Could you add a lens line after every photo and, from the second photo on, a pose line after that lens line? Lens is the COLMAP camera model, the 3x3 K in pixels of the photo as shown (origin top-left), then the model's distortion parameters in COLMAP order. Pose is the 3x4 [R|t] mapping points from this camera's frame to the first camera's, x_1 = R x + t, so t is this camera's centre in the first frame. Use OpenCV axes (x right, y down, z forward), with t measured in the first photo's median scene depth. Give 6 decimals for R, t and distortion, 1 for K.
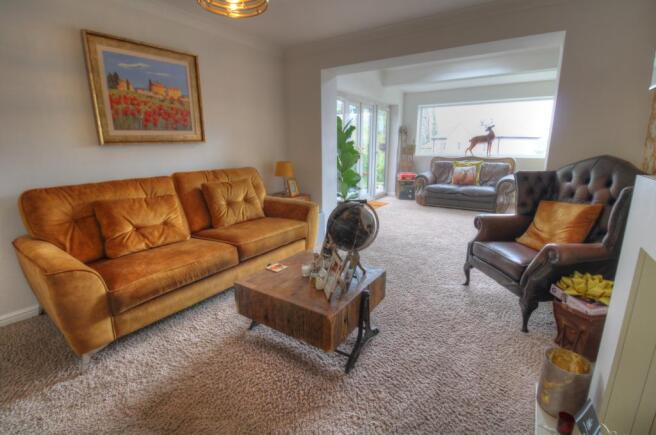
lens RADIAL K [[303.0, 0, 341.3], [0, 303.0, 207.6], [0, 0, 1]] dist [-0.006071, -0.007837]
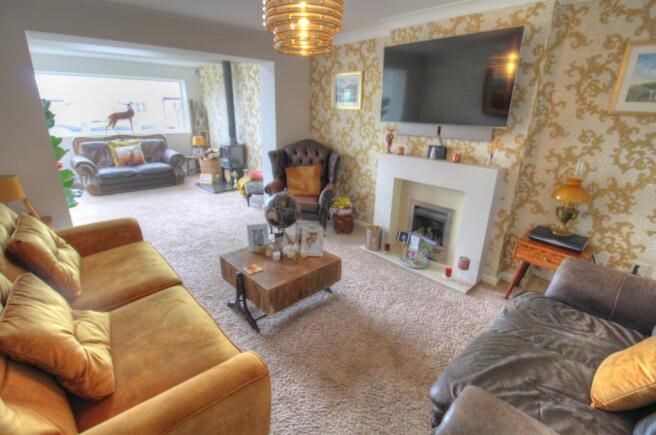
lens RADIAL K [[303.0, 0, 316.2], [0, 303.0, 207.0], [0, 0, 1]] dist [-0.006071, -0.007837]
pose [[0.275333, -0.286554, 0.917648, -0.365832], [0.172969, 0.953731, 0.245923, -0.082421], [-0.945660, 0.091014, 0.312159, 0.142546]]
